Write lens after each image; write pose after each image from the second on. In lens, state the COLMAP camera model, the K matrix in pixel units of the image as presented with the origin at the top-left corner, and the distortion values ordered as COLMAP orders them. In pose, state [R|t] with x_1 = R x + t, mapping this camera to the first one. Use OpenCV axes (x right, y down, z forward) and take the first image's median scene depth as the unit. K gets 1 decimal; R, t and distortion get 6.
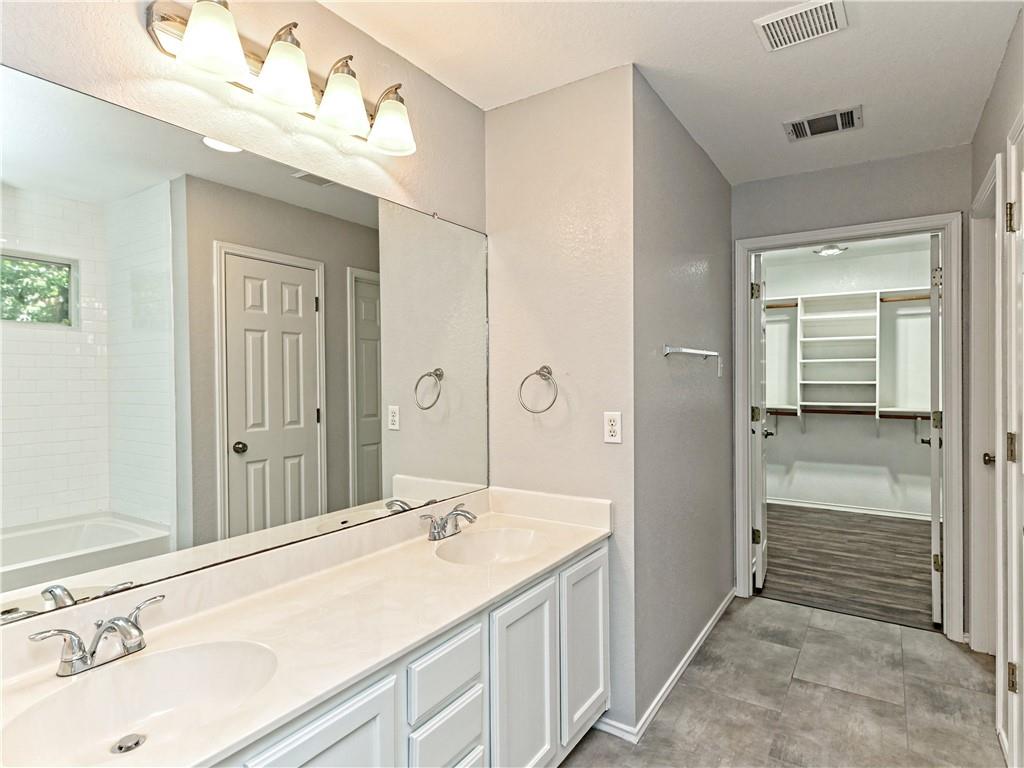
lens RADIAL K [[570.4, 0, 516.2], [0, 570.4, 387.4], [0, 0, 1]] dist [0.001101, -0.000005]
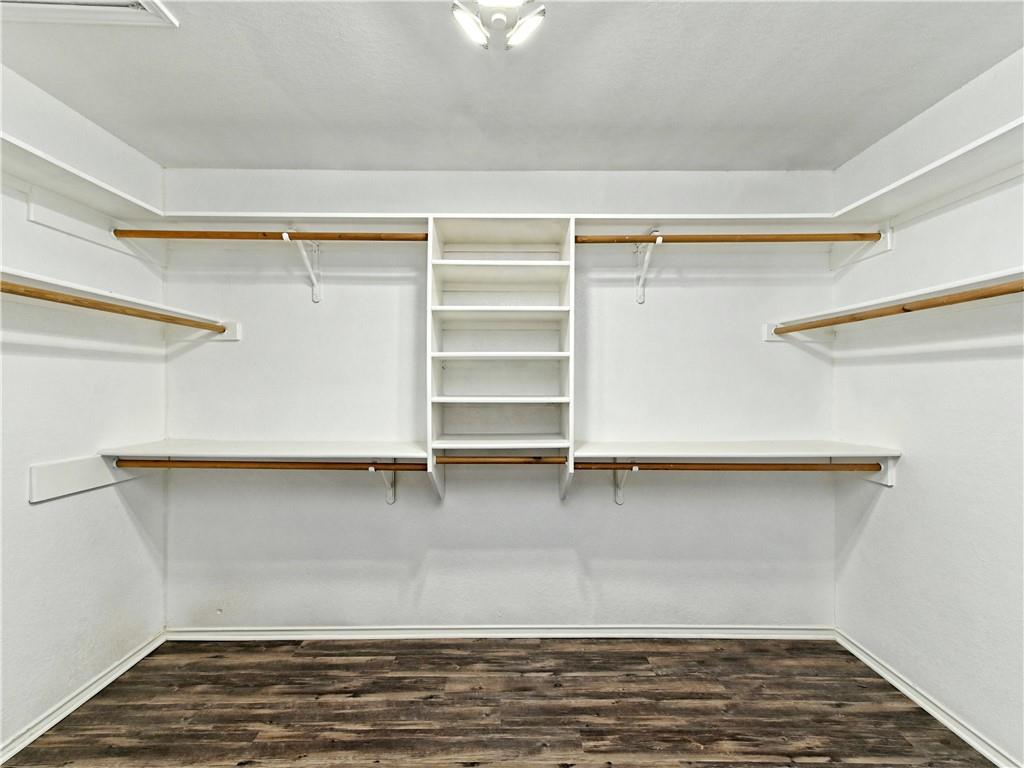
lens RADIAL K [[446.2, 0, 509.8], [0, 446.2, 386.8], [0, 0, 1]] dist [0.012006, -0.000875]
pose [[0.828972, 0.005797, 0.559259, 0.345259], [0.003567, 0.999871, -0.015652, -0.013756], [-0.559278, 0.014970, 0.828845, 0.661131]]
